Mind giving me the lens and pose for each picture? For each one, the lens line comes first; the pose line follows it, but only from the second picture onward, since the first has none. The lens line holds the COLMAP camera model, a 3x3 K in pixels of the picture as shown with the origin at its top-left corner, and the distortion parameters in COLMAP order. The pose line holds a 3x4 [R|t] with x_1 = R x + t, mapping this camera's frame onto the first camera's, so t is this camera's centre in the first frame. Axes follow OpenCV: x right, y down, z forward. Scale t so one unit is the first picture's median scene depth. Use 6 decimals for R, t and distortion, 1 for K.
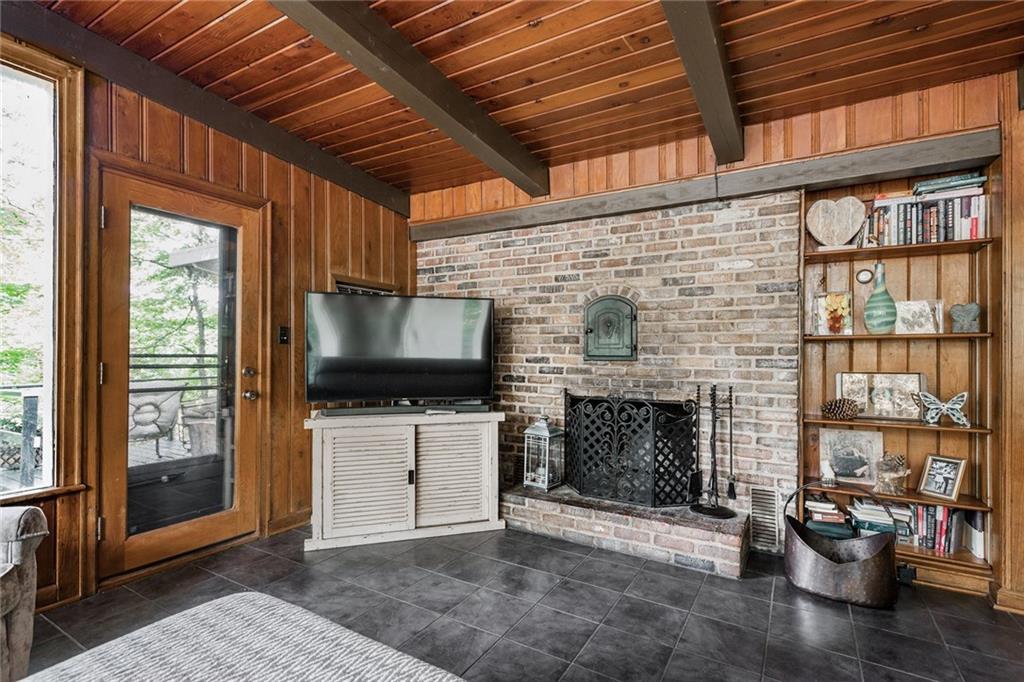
lens RADIAL K [[485.0, 0, 513.0], [0, 485.0, 354.2], [0, 0, 1]] dist [0.012654, -0.000511]
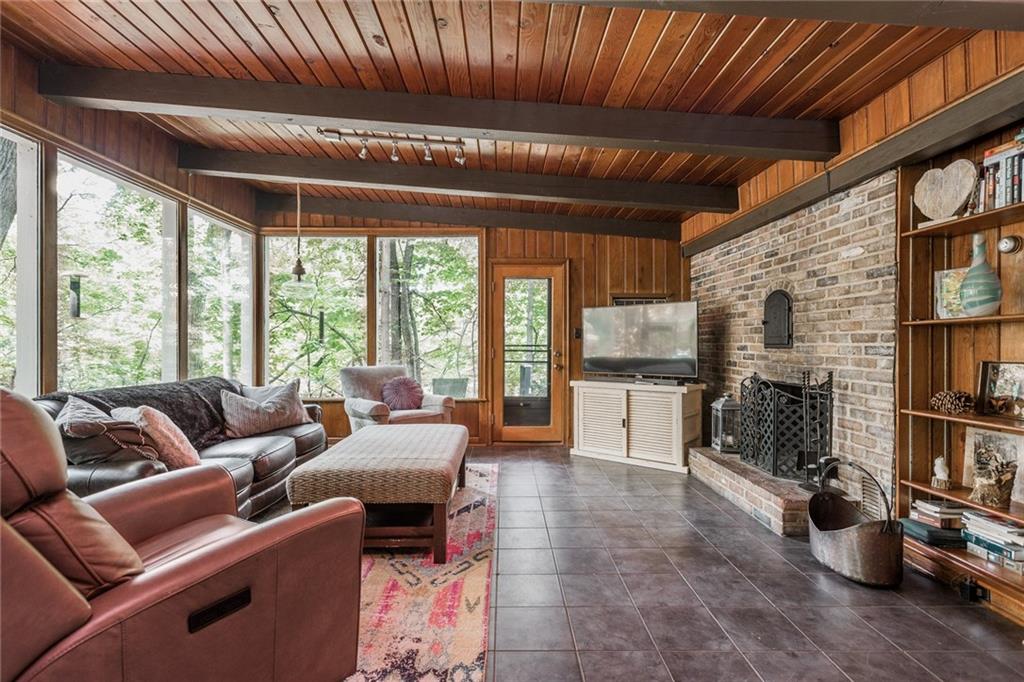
lens RADIAL K [[485.0, 0, 508.5], [0, 485.0, 343.2], [0, 0, 1]] dist [0.012654, -0.000511]
pose [[0.531164, -0.008968, -0.847221, 0.931102], [0.005387, 0.999960, -0.007207, 0.006975], [0.847252, -0.000736, 0.531191, -0.139130]]
